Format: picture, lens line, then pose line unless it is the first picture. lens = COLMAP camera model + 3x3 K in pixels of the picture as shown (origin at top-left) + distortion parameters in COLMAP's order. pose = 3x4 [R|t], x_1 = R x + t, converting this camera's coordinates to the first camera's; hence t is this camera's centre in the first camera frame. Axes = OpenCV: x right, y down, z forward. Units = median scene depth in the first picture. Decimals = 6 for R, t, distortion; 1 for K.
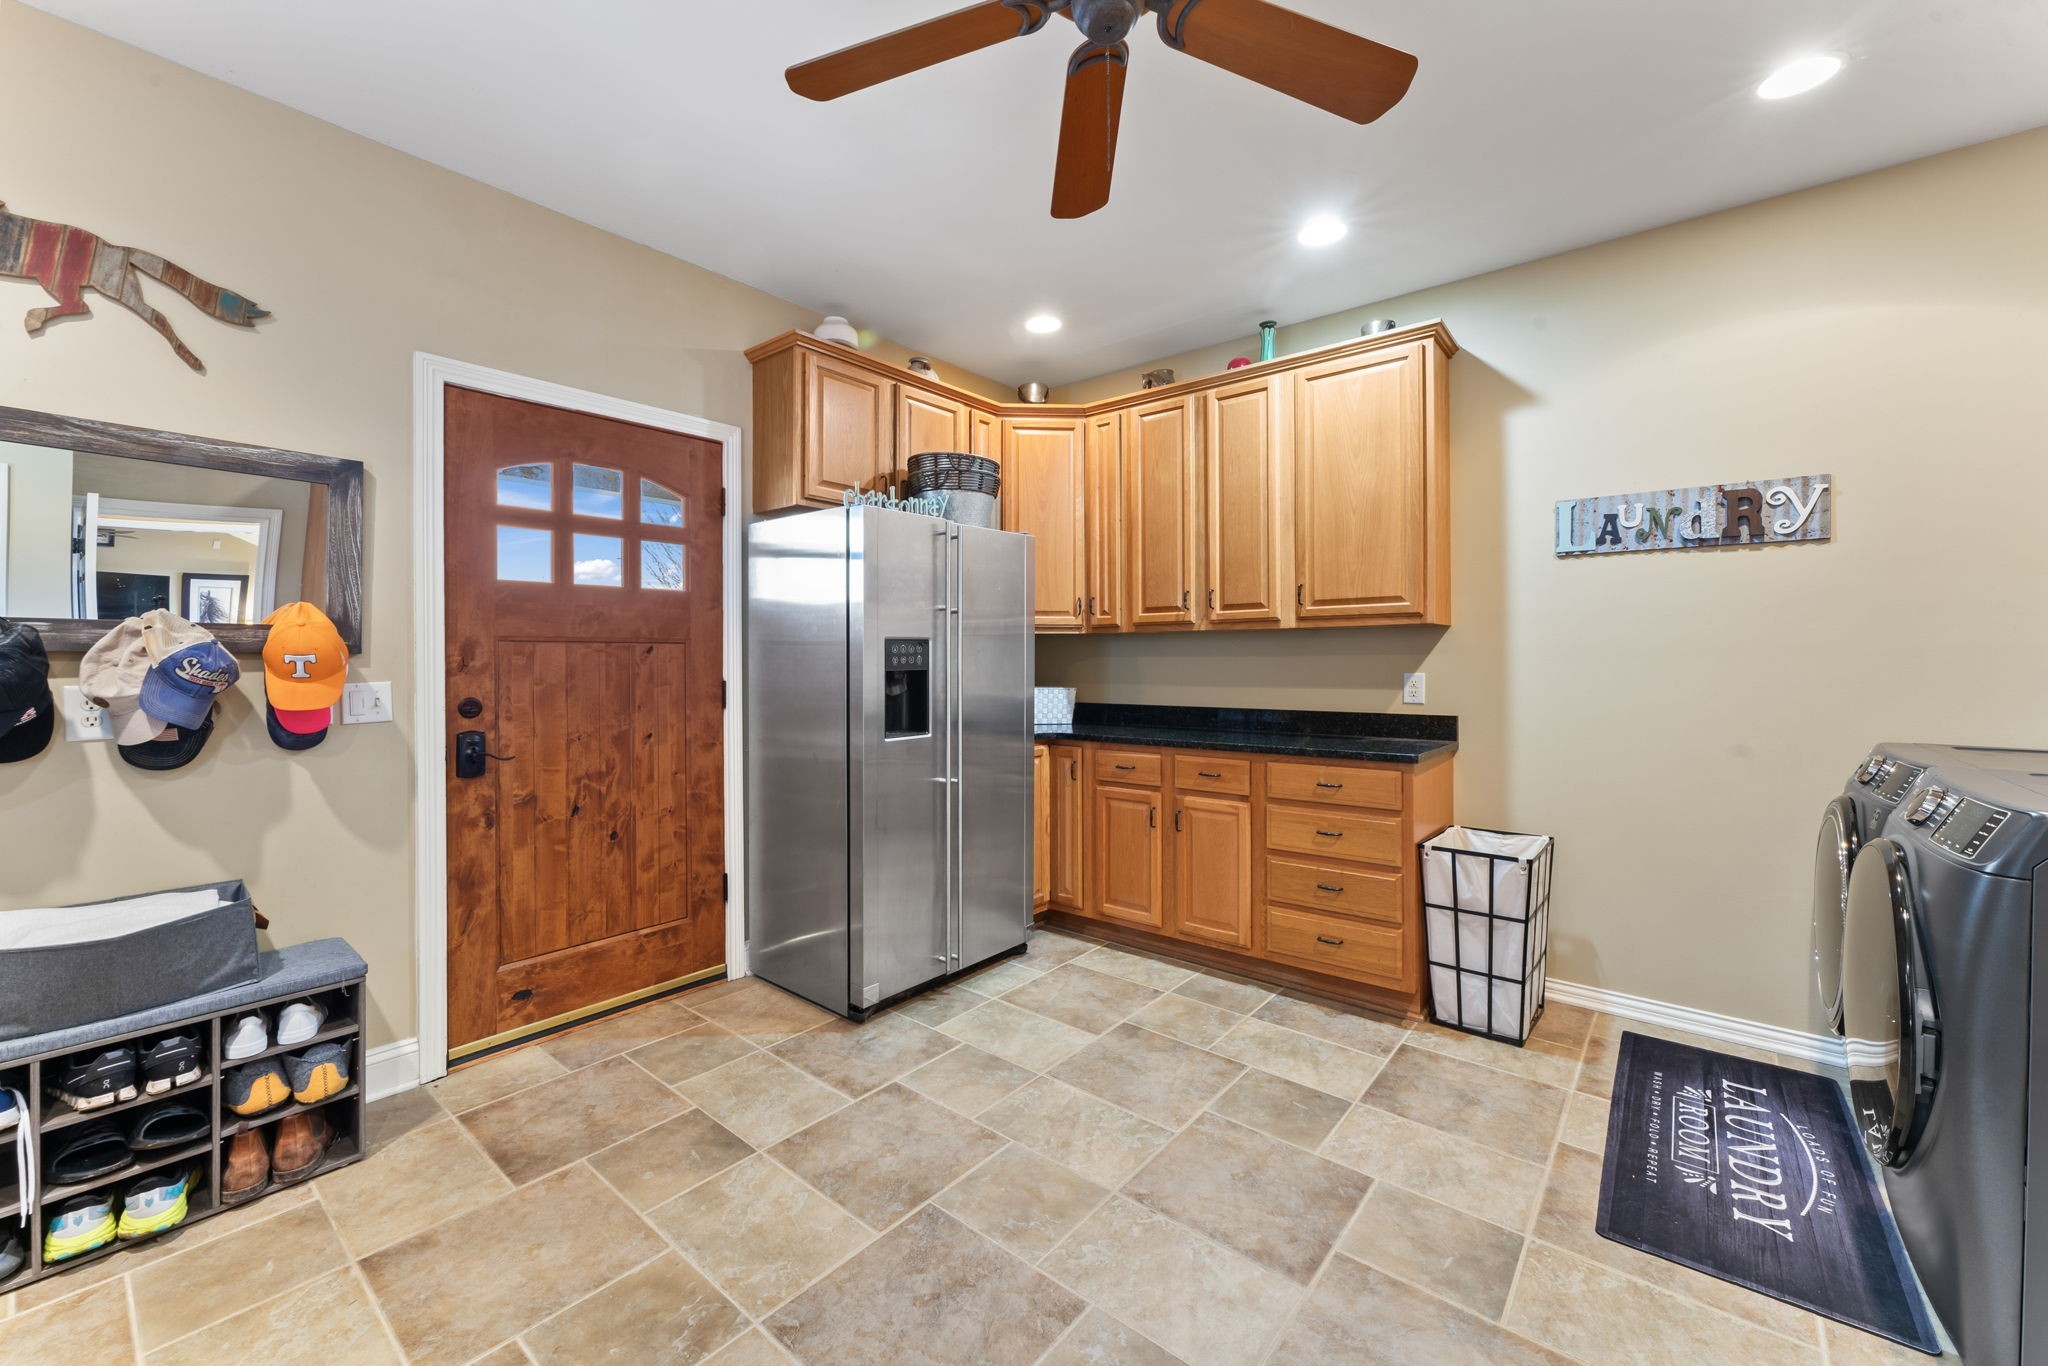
lens RADIAL K [[810.5, 0, 1005.9], [0, 810.5, 666.6], [0, 0, 1]] dist [-0.000658, -0.000002]
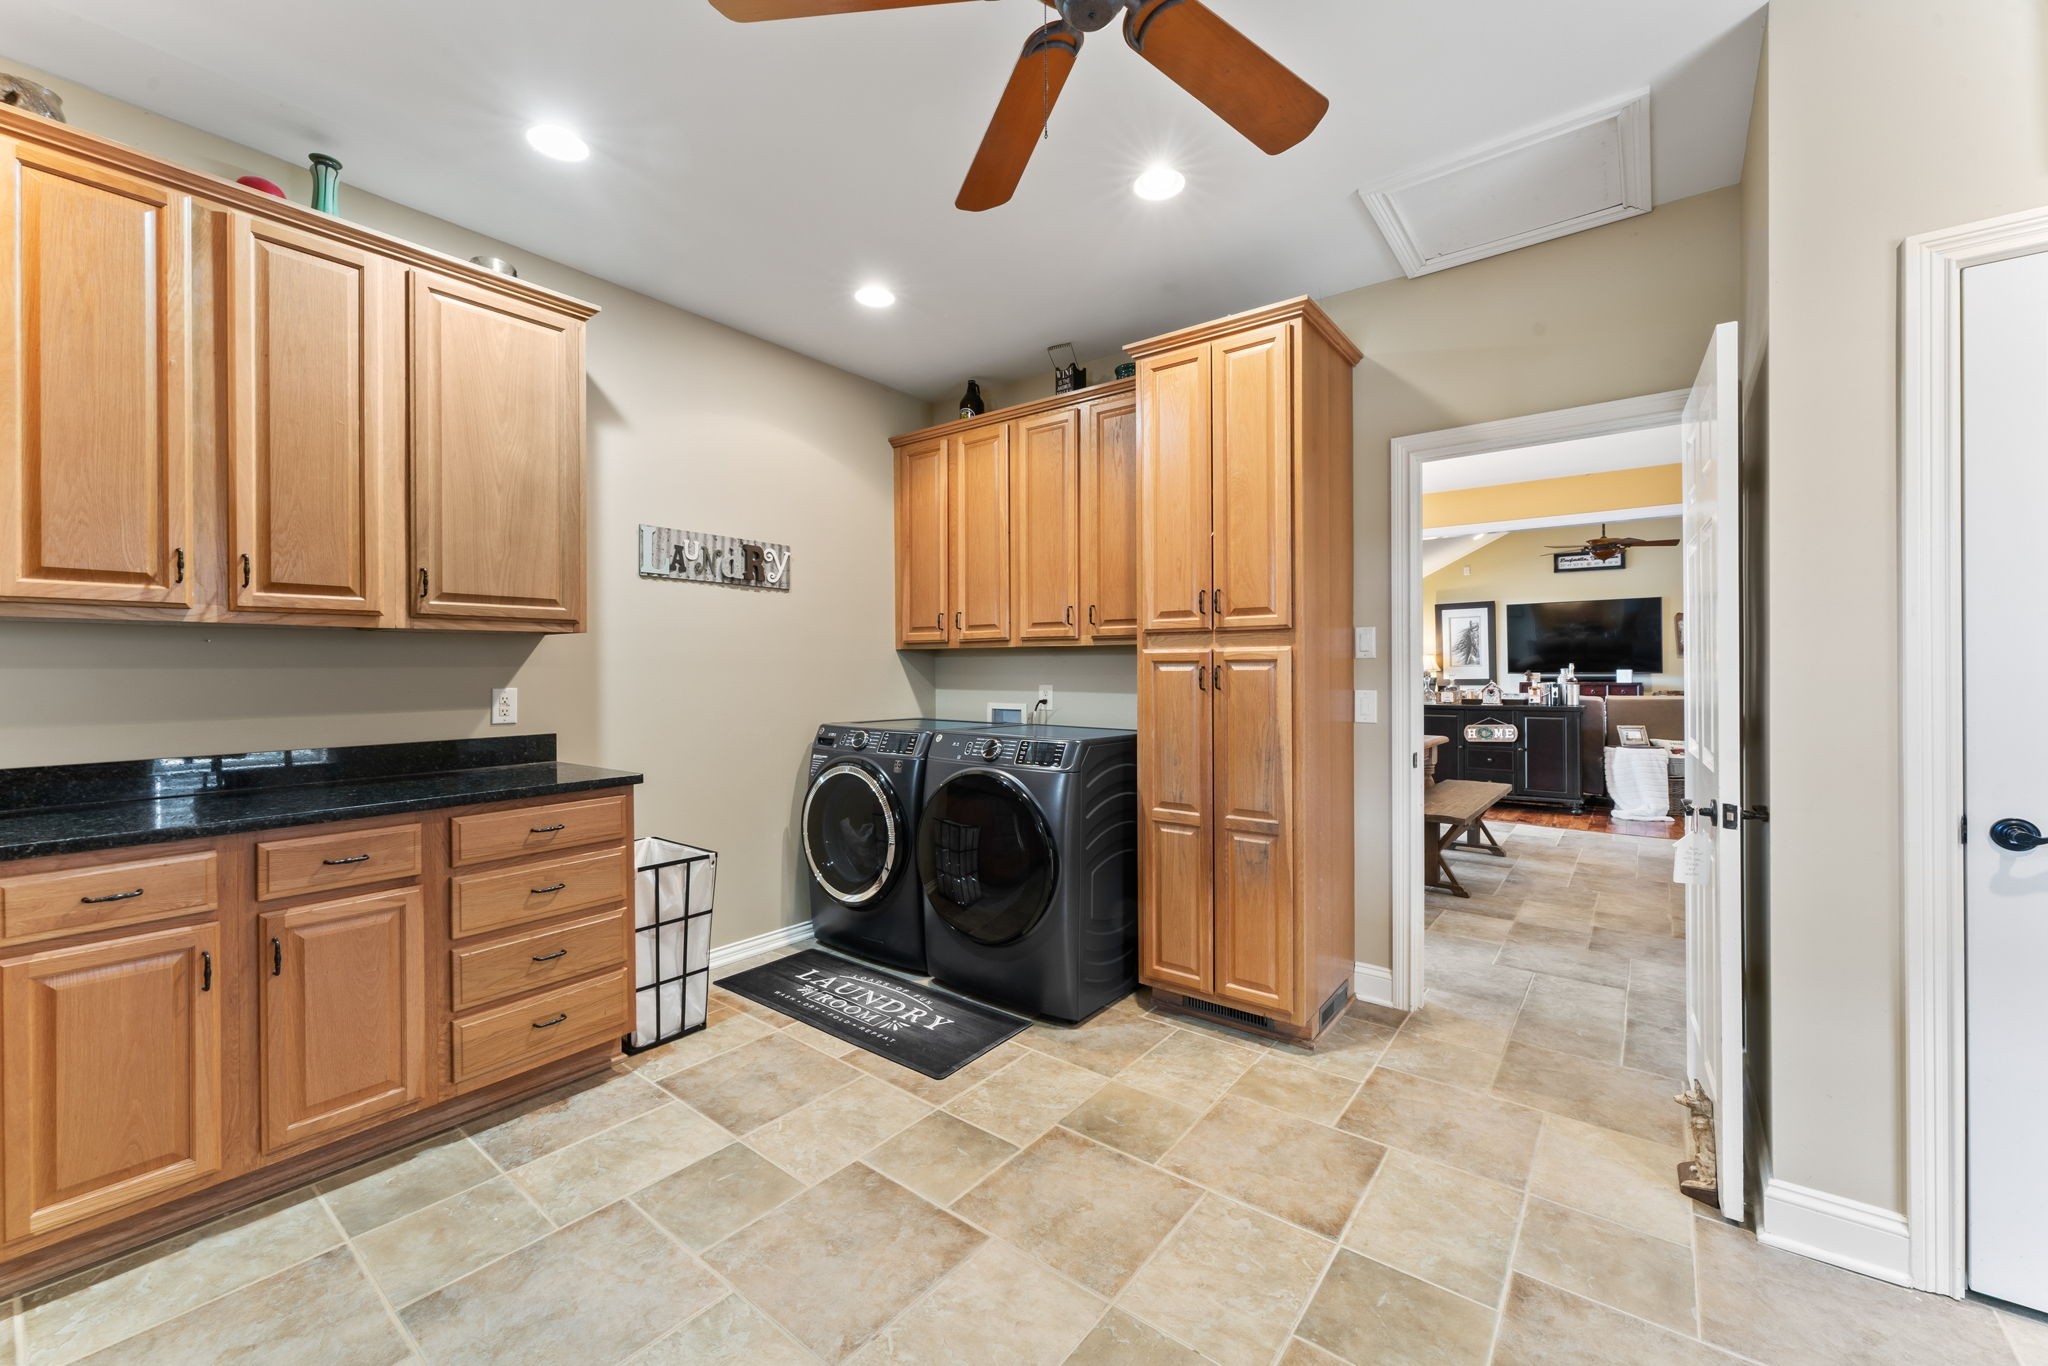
lens RADIAL K [[810.5, 0, 1005.0], [0, 810.5, 671.8], [0, 0, 1]] dist [-0.000658, -0.000002]
pose [[-0.028253, -0.004548, 0.999590, -0.446603], [0.007820, 0.999958, 0.004771, -0.010999], [-0.999570, 0.007952, -0.028217, 0.603800]]
